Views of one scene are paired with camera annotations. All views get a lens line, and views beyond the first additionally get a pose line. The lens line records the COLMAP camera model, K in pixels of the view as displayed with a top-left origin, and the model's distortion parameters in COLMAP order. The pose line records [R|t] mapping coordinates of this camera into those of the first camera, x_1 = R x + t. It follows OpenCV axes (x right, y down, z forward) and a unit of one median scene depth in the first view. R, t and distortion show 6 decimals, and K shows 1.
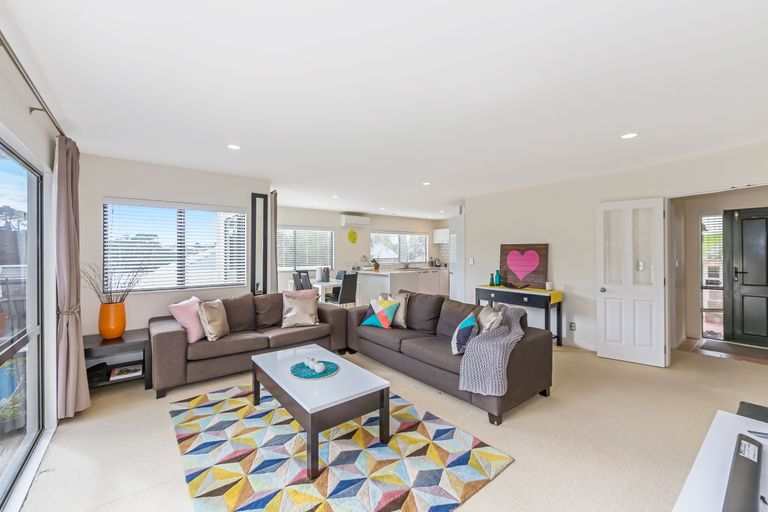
lens RADIAL K [[308.9, 0, 384.0], [0, 308.9, 252.8], [0, 0, 1]] dist [-0.006412, -0.000307]
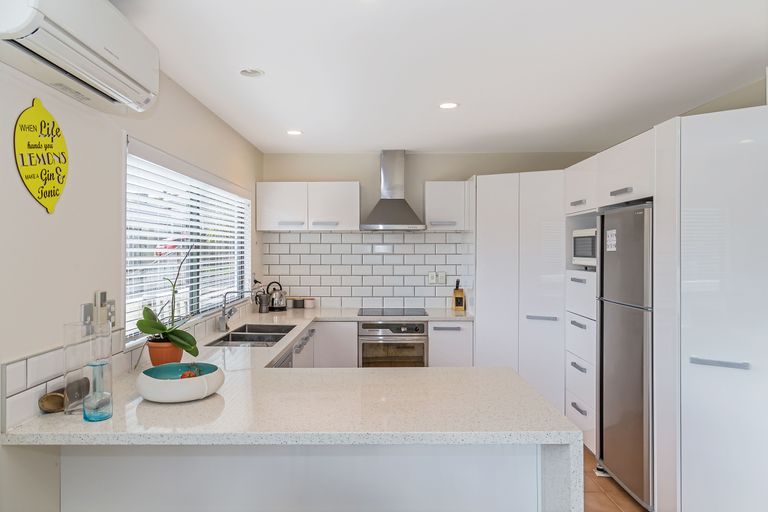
lens RADIAL K [[525.5, 0, 371.7], [0, 525.5, 249.4], [0, 0, 1]] dist [0.005442, 0.006842]
pose [[0.639141, 0.005600, 0.769069, -0.180632], [0.002008, 0.999958, -0.008949, -0.010319], [-0.769087, 0.007264, 0.639103, 0.744902]]
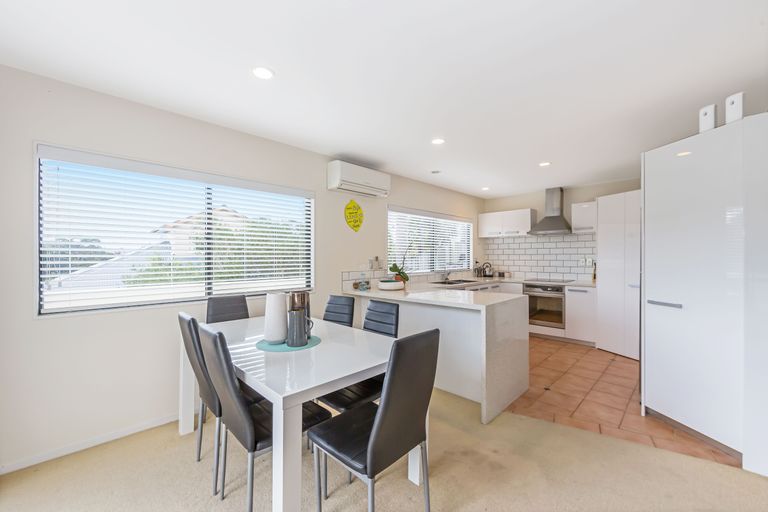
lens RADIAL K [[308.9, 0, 383.7], [0, 308.9, 257.1], [0, 0, 1]] dist [-0.006412, -0.000307]
pose [[0.993115, 0.001356, 0.117135, -0.109842], [-0.000935, 0.999993, -0.003653, 0.010844], [-0.117139, 0.003519, 0.993109, 0.537093]]
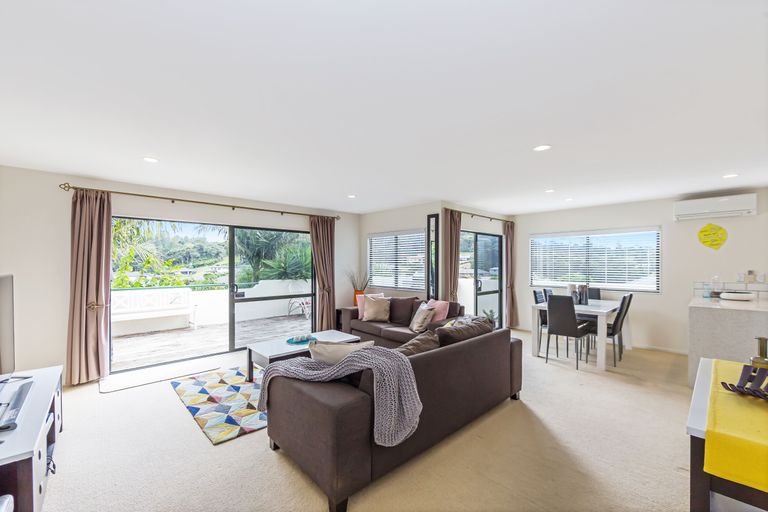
lens RADIAL K [[308.9, 0, 382.7], [0, 308.9, 262.2], [0, 0, 1]] dist [-0.006412, -0.000307]
pose [[0.089203, -0.002062, -0.996011, 0.386612], [-0.002236, 0.999995, -0.002270, -0.002849], [0.996011, 0.002429, 0.089198, 0.362373]]
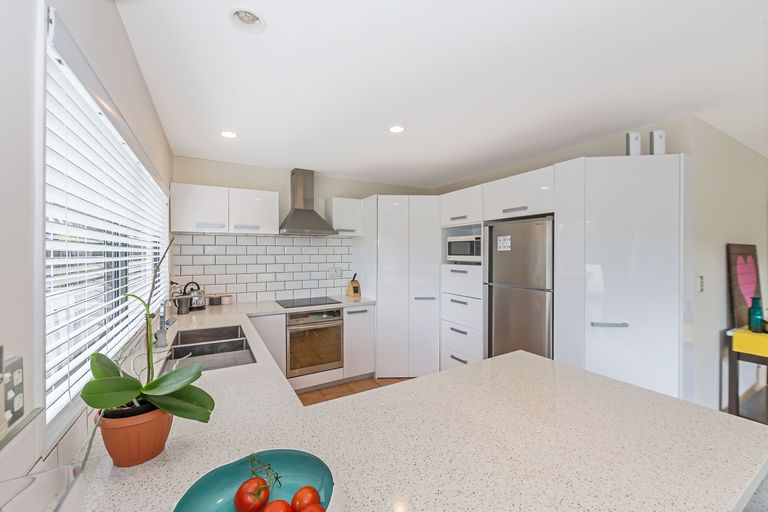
lens RADIAL K [[308.9, 0, 389.0], [0, 308.9, 253.8], [0, 0, 1]] dist [-0.006412, -0.000307]
pose [[0.151601, -0.000551, 0.988442, -0.111435], [0.008574, 0.999963, -0.000758, -0.009704], [-0.988405, 0.008589, 0.151600, 0.930186]]
